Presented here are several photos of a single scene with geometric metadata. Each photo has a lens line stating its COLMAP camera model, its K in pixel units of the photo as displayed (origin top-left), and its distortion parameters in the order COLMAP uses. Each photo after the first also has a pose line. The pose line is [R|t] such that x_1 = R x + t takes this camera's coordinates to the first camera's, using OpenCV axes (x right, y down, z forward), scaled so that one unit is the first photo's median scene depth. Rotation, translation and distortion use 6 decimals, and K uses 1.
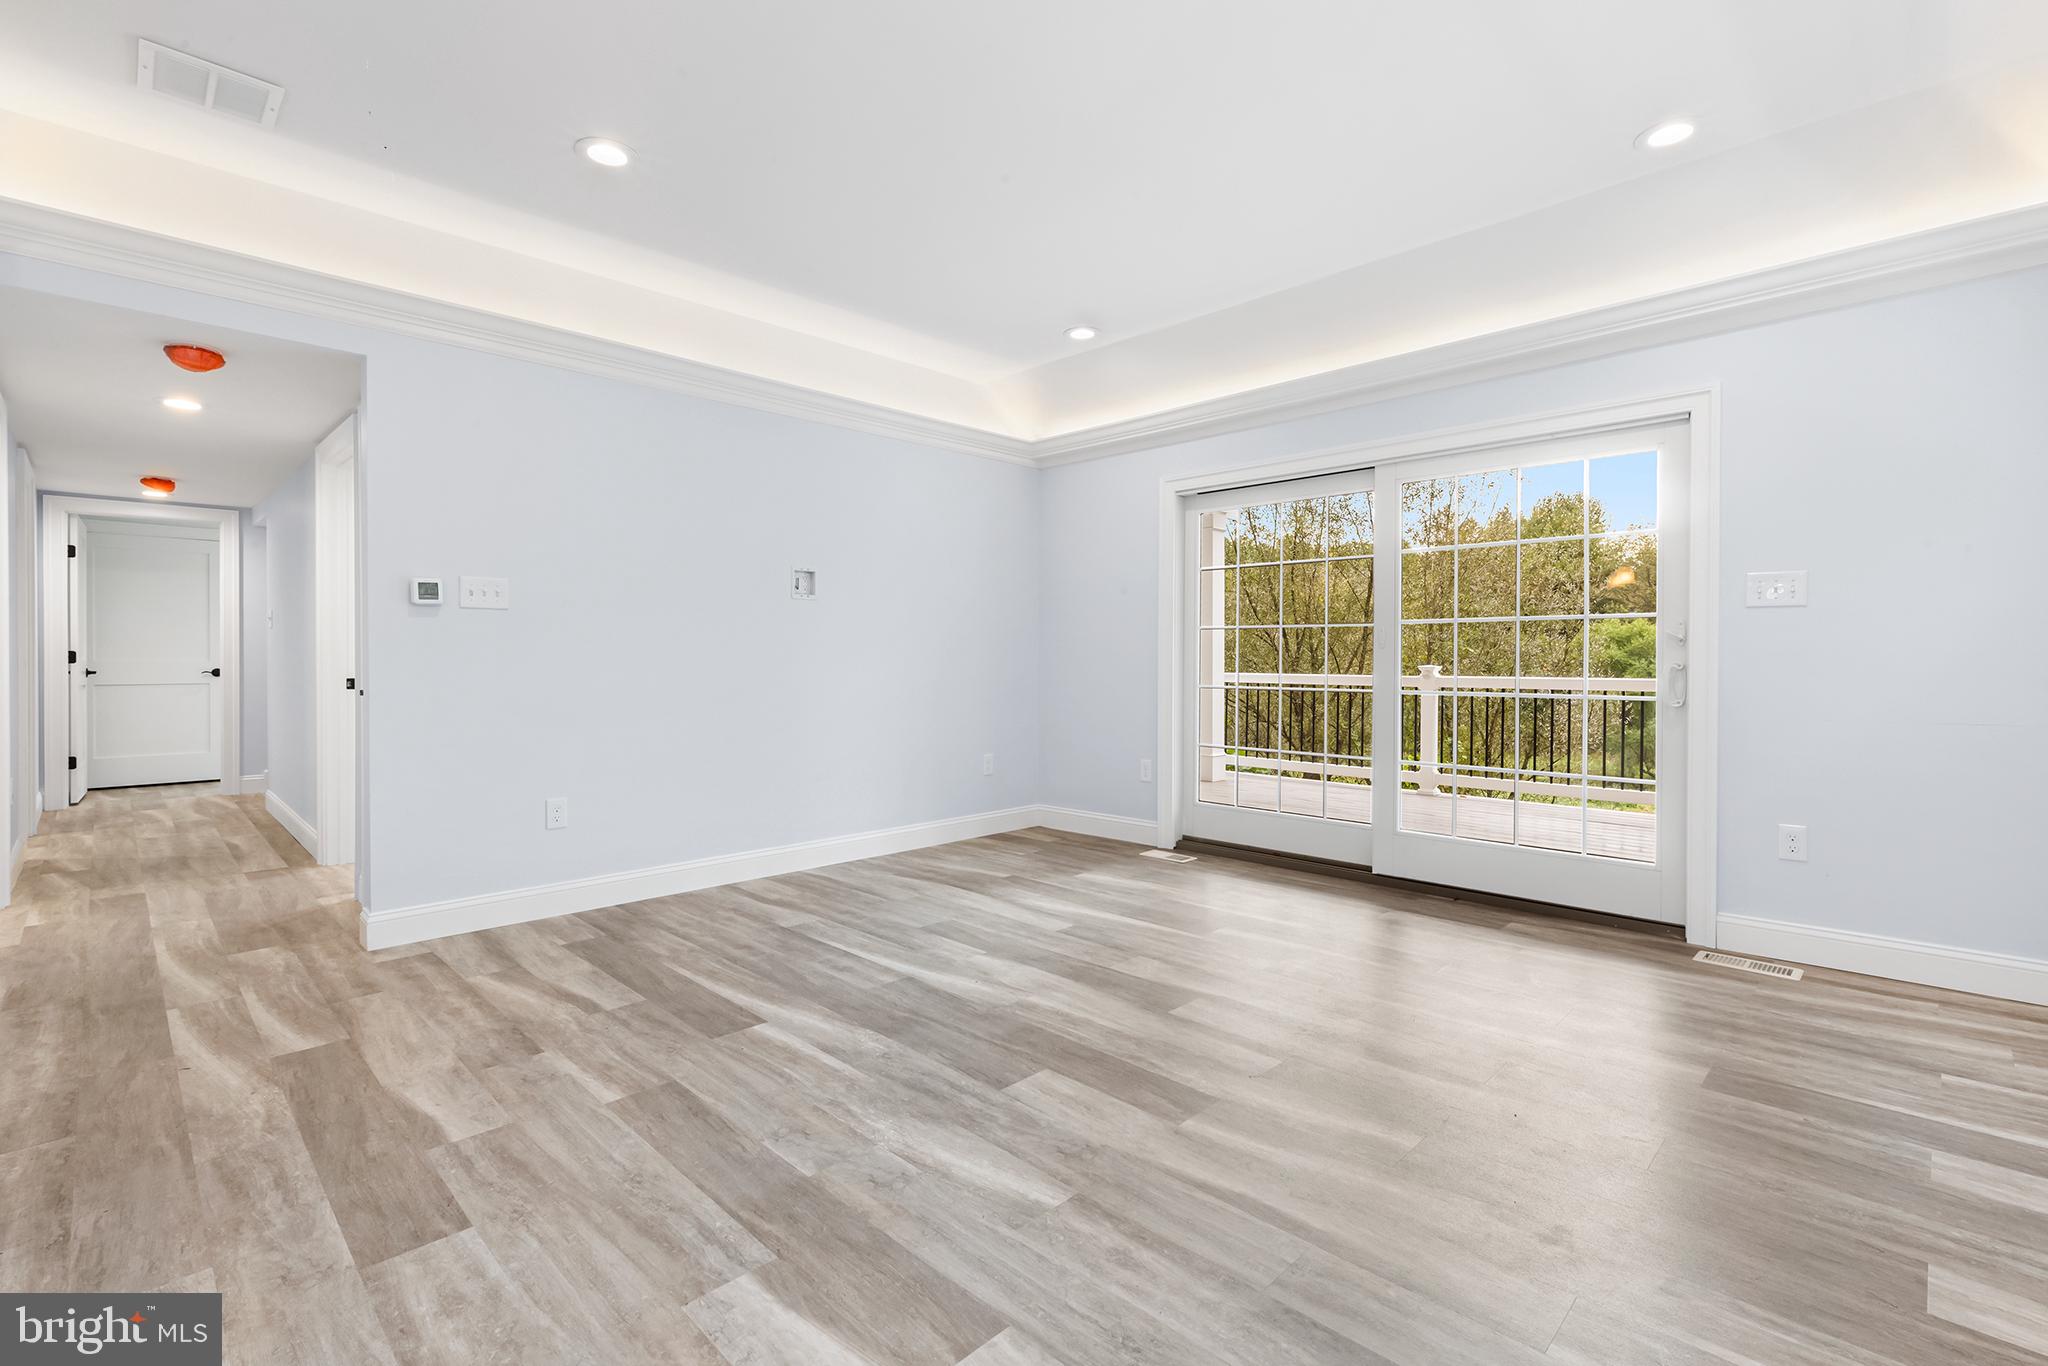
lens RADIAL K [[923.3, 0, 1033.8], [0, 923.3, 674.2], [0, 0, 1]] dist [0.003915, -0.000608]
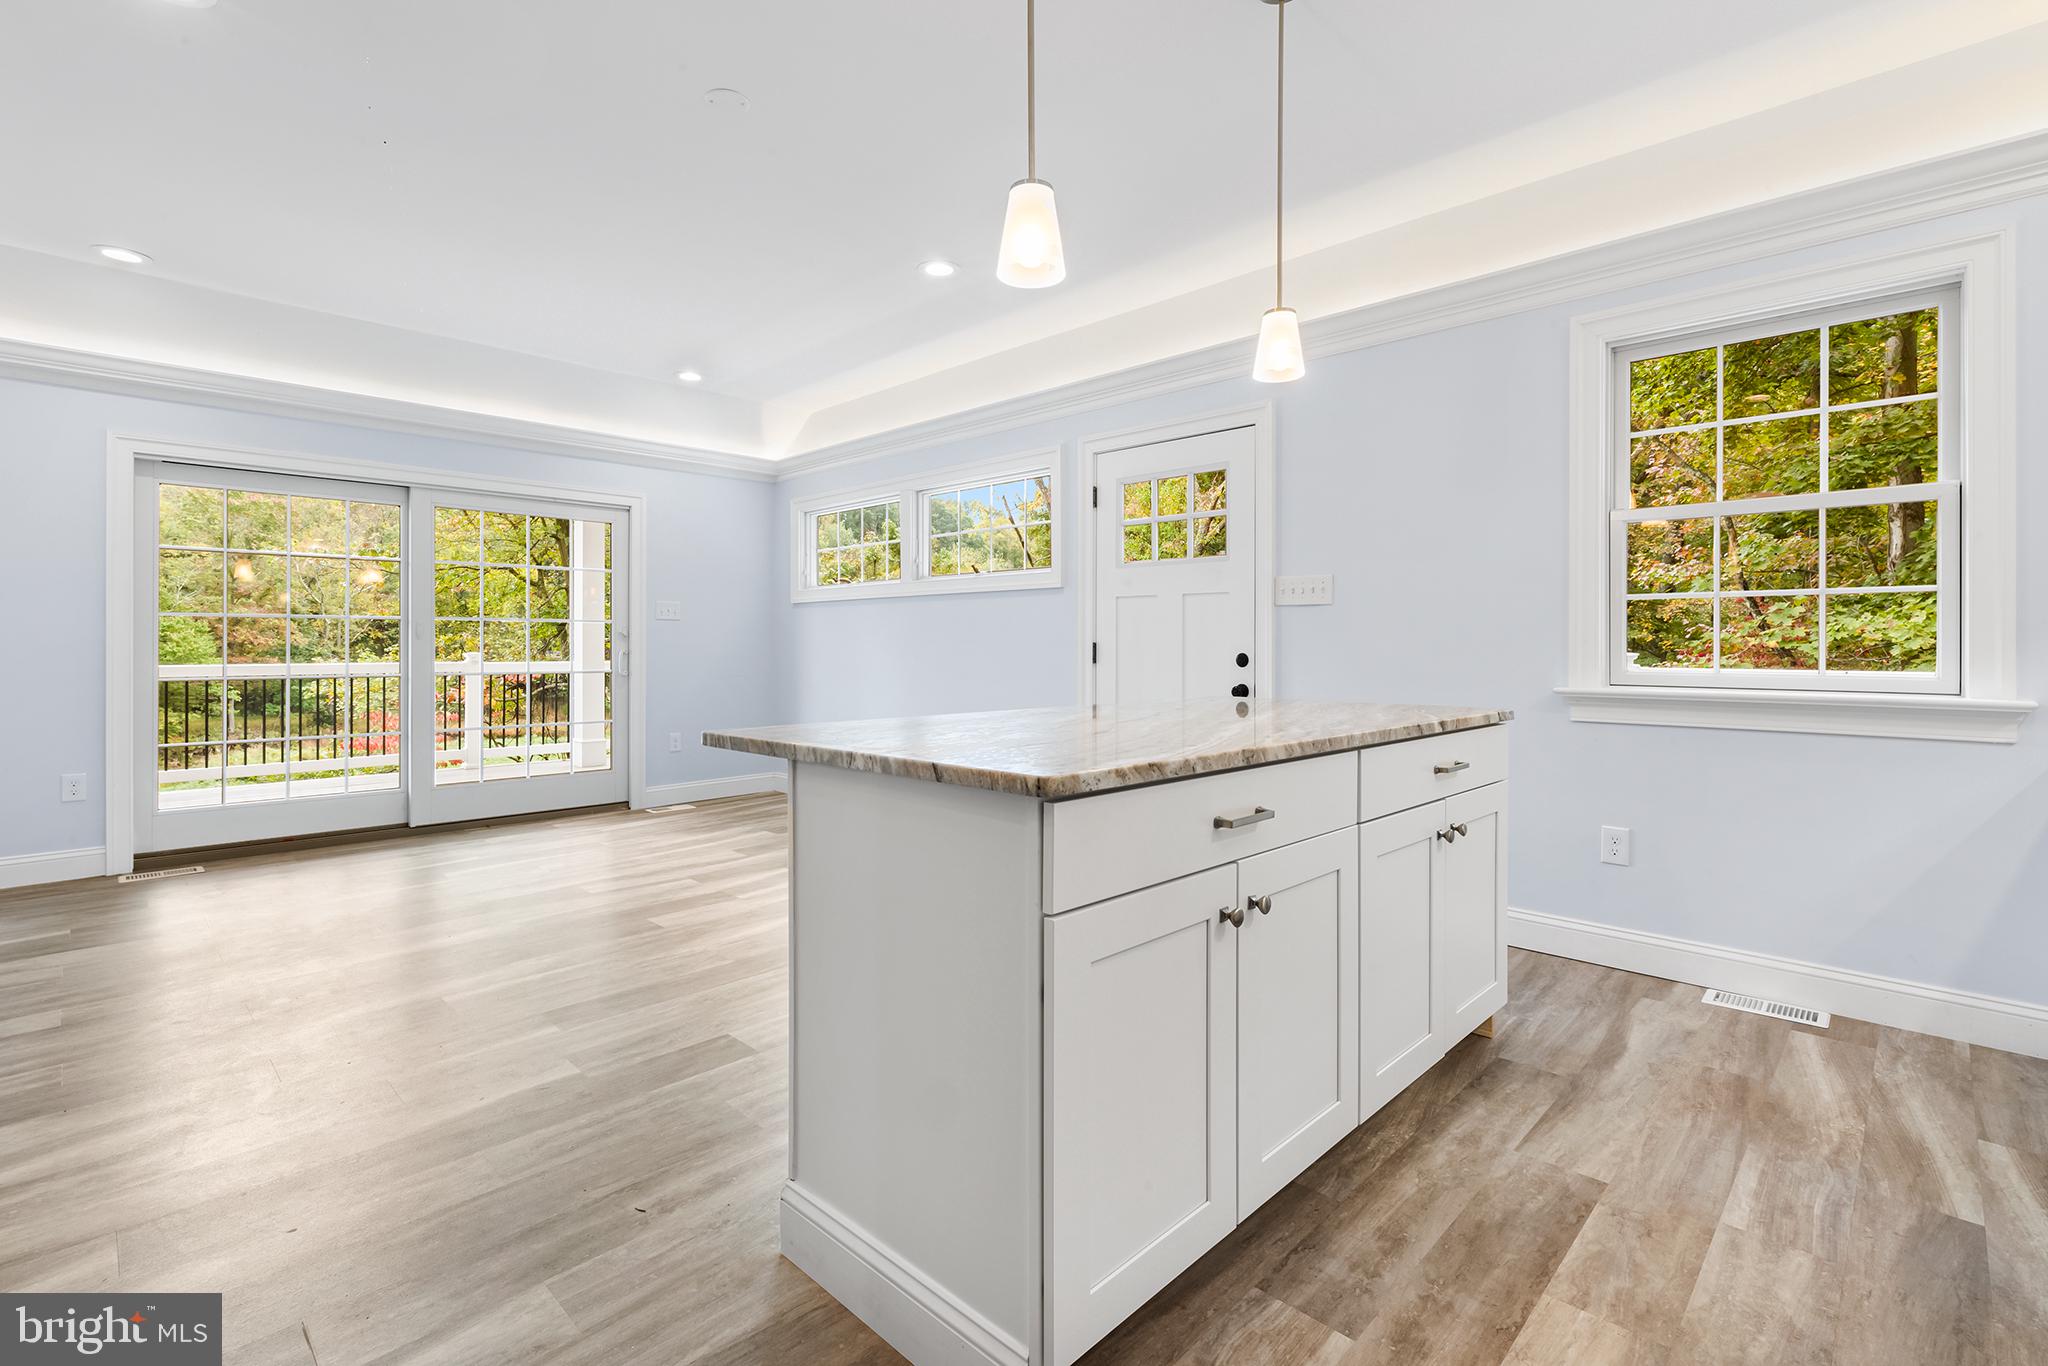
lens RADIAL K [[923.3, 0, 1038.5], [0, 923.3, 642.2], [0, 0, 1]] dist [0.003915, -0.000608]
pose [[-0.016152, 0.001039, 0.999869, -1.616948], [0.015130, 0.999885, -0.000795, -0.019059], [-0.999755, 0.015115, -0.016166, 0.395509]]
